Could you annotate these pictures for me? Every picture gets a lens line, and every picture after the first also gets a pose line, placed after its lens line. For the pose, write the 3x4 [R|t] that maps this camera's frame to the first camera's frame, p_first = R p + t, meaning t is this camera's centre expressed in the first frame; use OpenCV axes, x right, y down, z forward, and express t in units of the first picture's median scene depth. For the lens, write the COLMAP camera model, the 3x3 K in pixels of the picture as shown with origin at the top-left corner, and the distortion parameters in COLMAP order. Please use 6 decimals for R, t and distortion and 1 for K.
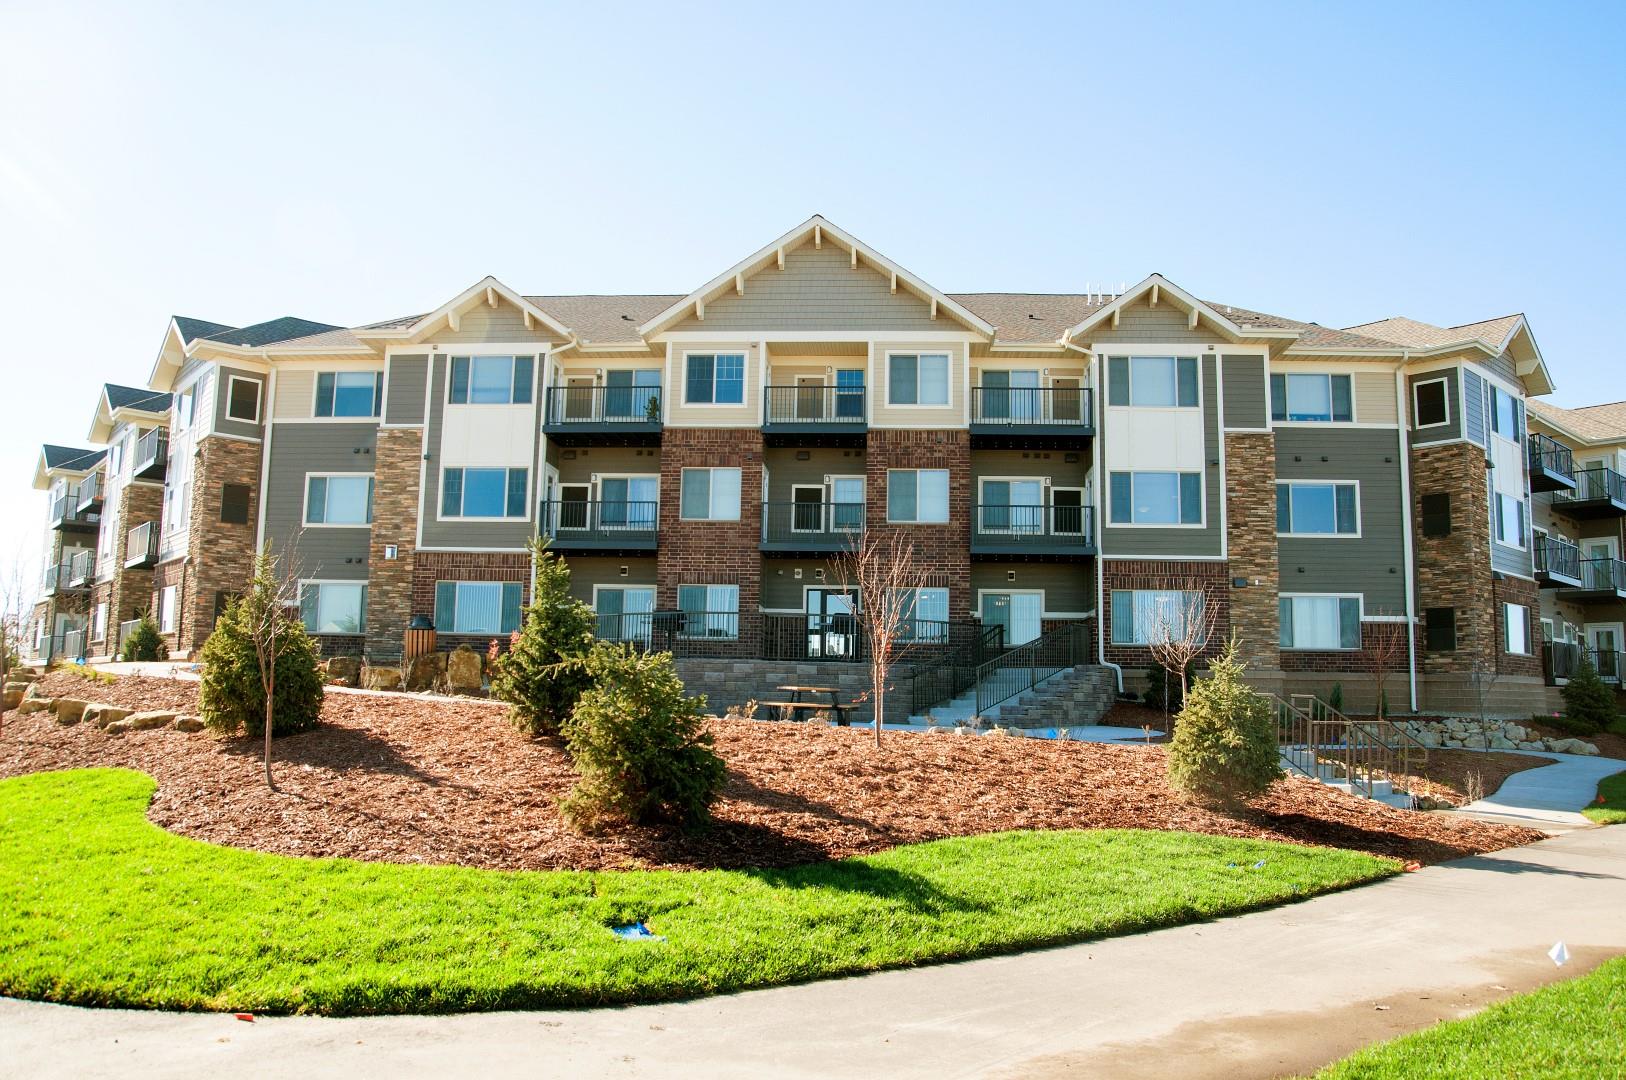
lens RADIAL K [[1168.1, 0, 815.6], [0, 1168.1, 566.3], [0, 0, 1]] dist [-0.112013, 0.077146]
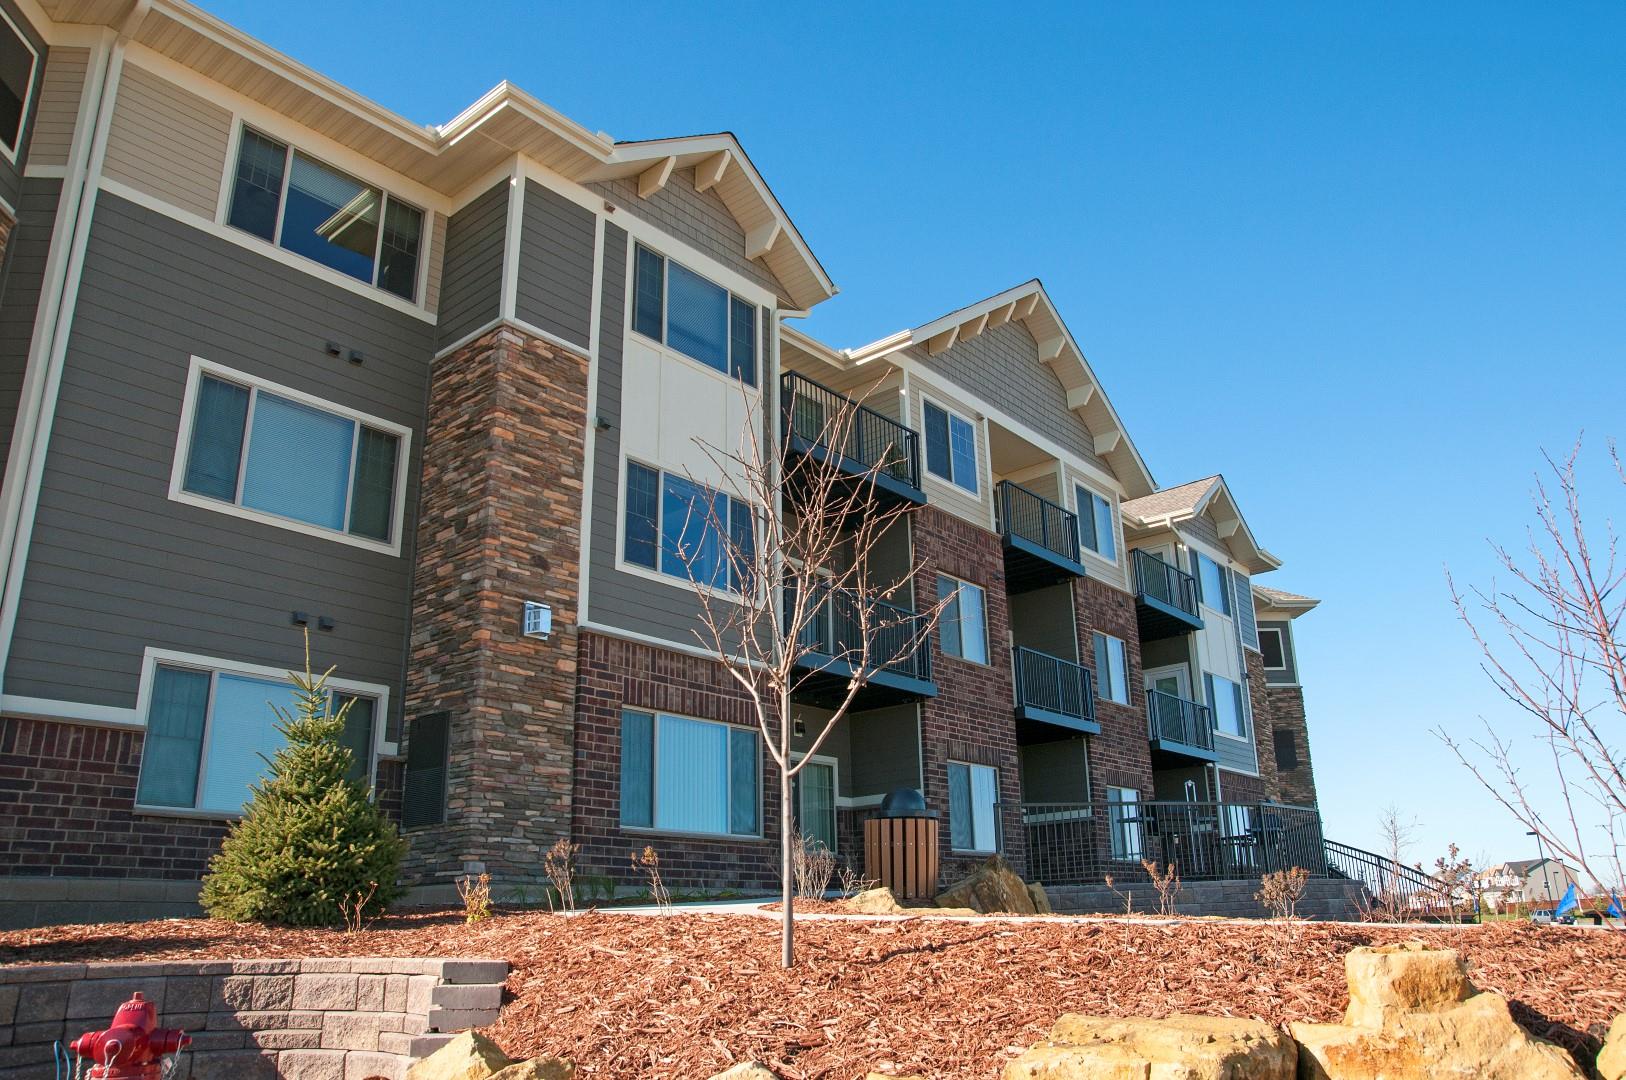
lens RADIAL K [[1168.1, 0, 815.6], [0, 1168.1, 566.3], [0, 0, 1]] dist [-0.112013, 0.077146]
pose [[0.597392, 0.209735, 0.774037, -0.624454], [-0.054114, 0.973538, -0.222028, 0.053655], [-0.800121, 0.090751, 0.592933, 0.677304]]
